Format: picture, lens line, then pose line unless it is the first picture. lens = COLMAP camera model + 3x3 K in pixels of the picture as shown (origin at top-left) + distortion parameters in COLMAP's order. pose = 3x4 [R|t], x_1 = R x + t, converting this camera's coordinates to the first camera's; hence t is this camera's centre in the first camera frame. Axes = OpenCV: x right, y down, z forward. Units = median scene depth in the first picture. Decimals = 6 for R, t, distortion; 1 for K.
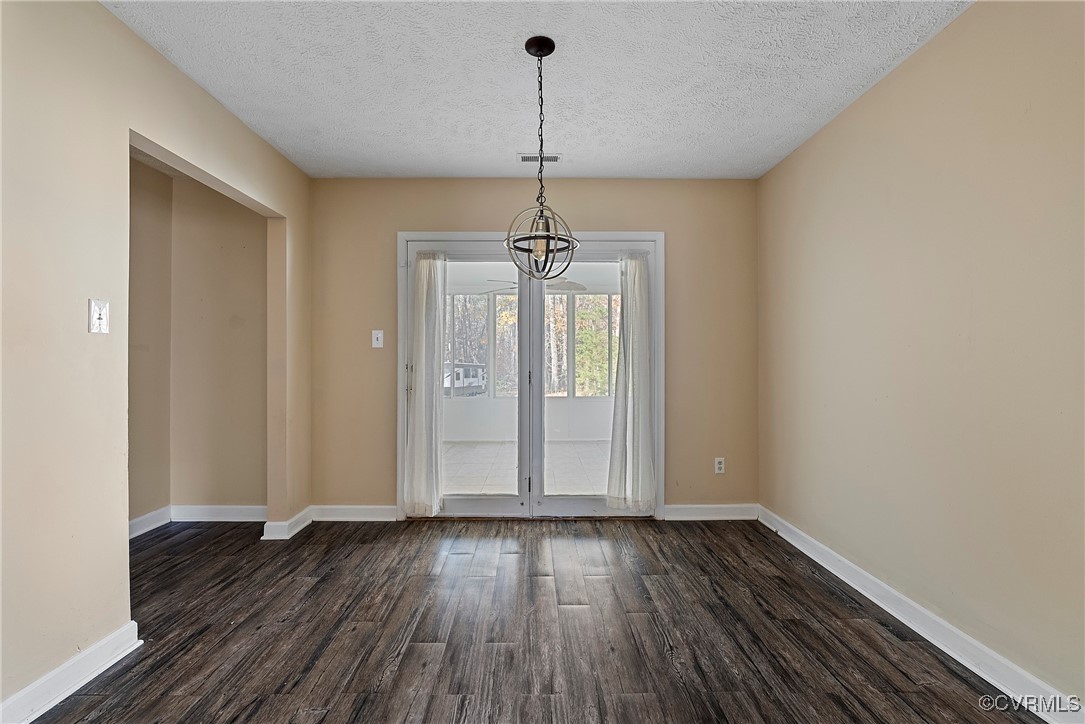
lens RADIAL K [[487.0, 0, 543.5], [0, 487.0, 354.8], [0, 0, 1]] dist [-0.010564, 0.003757]
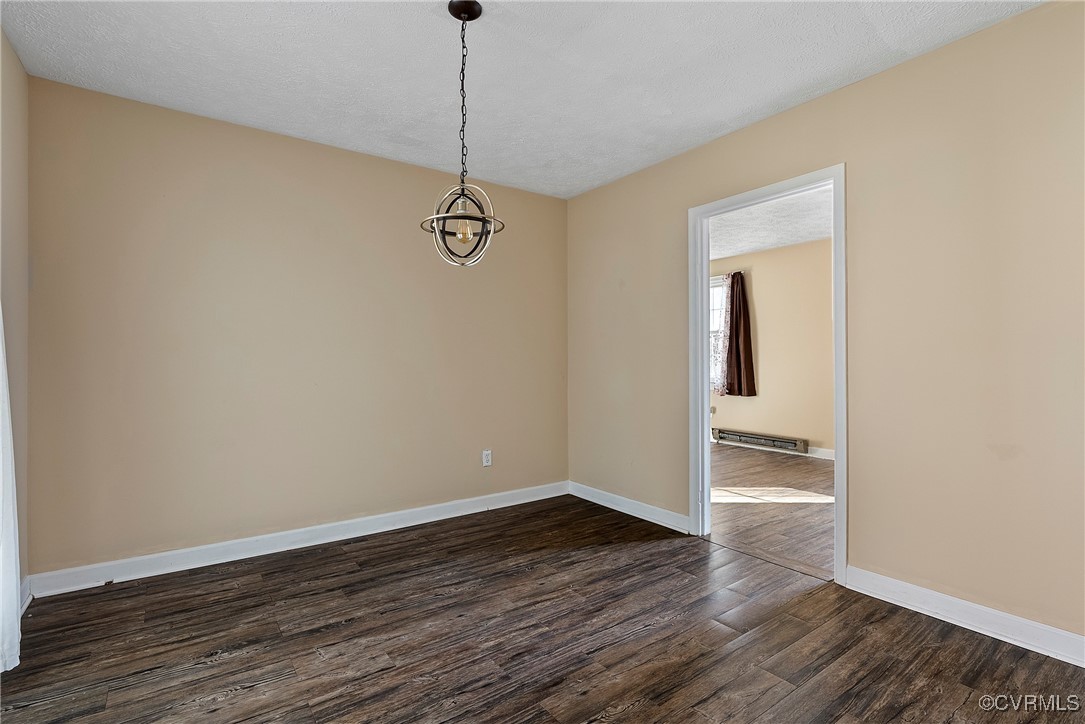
lens RADIAL K [[524.0, 0, 544.3], [0, 524.0, 355.1], [0, 0, 1]] dist [-0.004316, -0.000727]
pose [[-0.581672, 0.010003, 0.813362, -0.850203], [-0.015106, 0.999619, -0.023097, 0.036366], [-0.813283, -0.025721, -0.581300, 1.402942]]
